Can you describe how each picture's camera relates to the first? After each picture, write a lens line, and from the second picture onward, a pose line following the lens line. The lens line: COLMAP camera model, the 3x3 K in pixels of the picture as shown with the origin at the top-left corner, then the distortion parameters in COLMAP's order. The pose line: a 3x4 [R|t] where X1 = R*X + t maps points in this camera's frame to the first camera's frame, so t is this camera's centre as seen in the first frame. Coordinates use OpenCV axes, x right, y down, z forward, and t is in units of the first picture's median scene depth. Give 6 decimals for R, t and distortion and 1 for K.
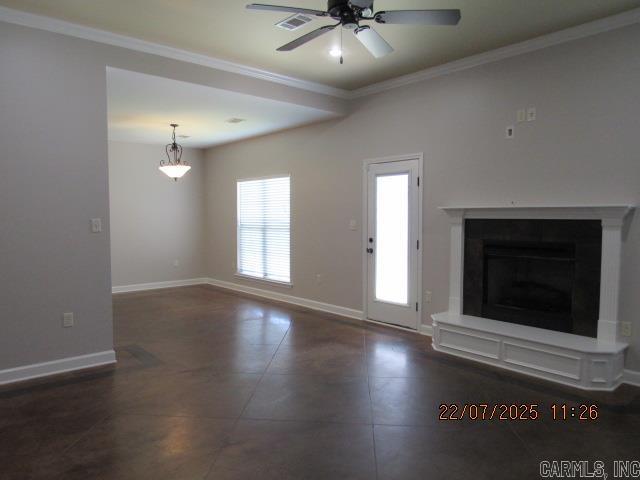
lens RADIAL K [[456.4, 0, 322.5], [0, 456.4, 241.8], [0, 0, 1]] dist [-0.022713, 0.002449]
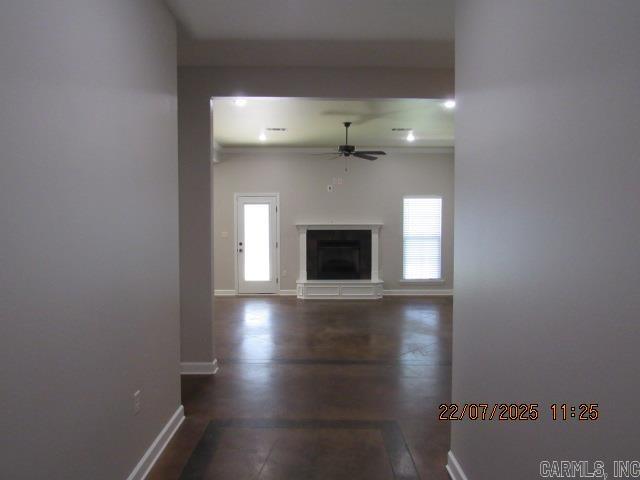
lens RADIAL K [[456.4, 0, 320.4], [0, 456.4, 240.5], [0, 0, 1]] dist [-0.022713, 0.002449]
pose [[0.653357, -0.029007, 0.756494, -1.111974], [0.046335, 0.998924, -0.001715, 0.000073], [-0.755630, 0.036173, 0.653999, -0.307278]]
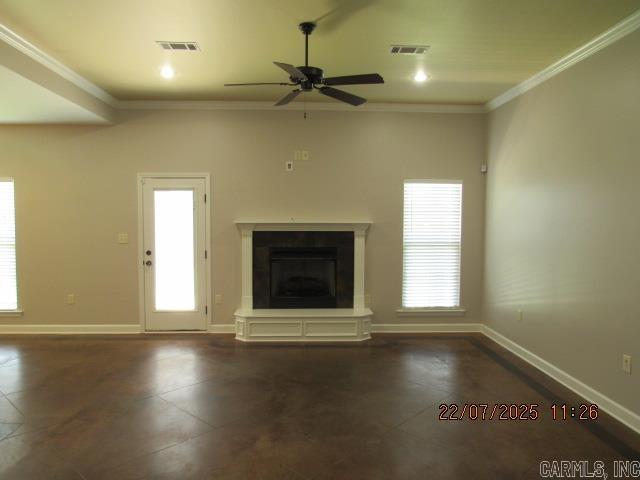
lens RADIAL K [[456.4, 0, 317.1], [0, 456.4, 242.3], [0, 0, 1]] dist [-0.022713, 0.002449]
pose [[0.630898, -0.034578, 0.775095, -0.533241], [0.043053, 0.999027, 0.009525, -0.024672], [-0.774671, 0.027361, 0.631773, 0.086687]]
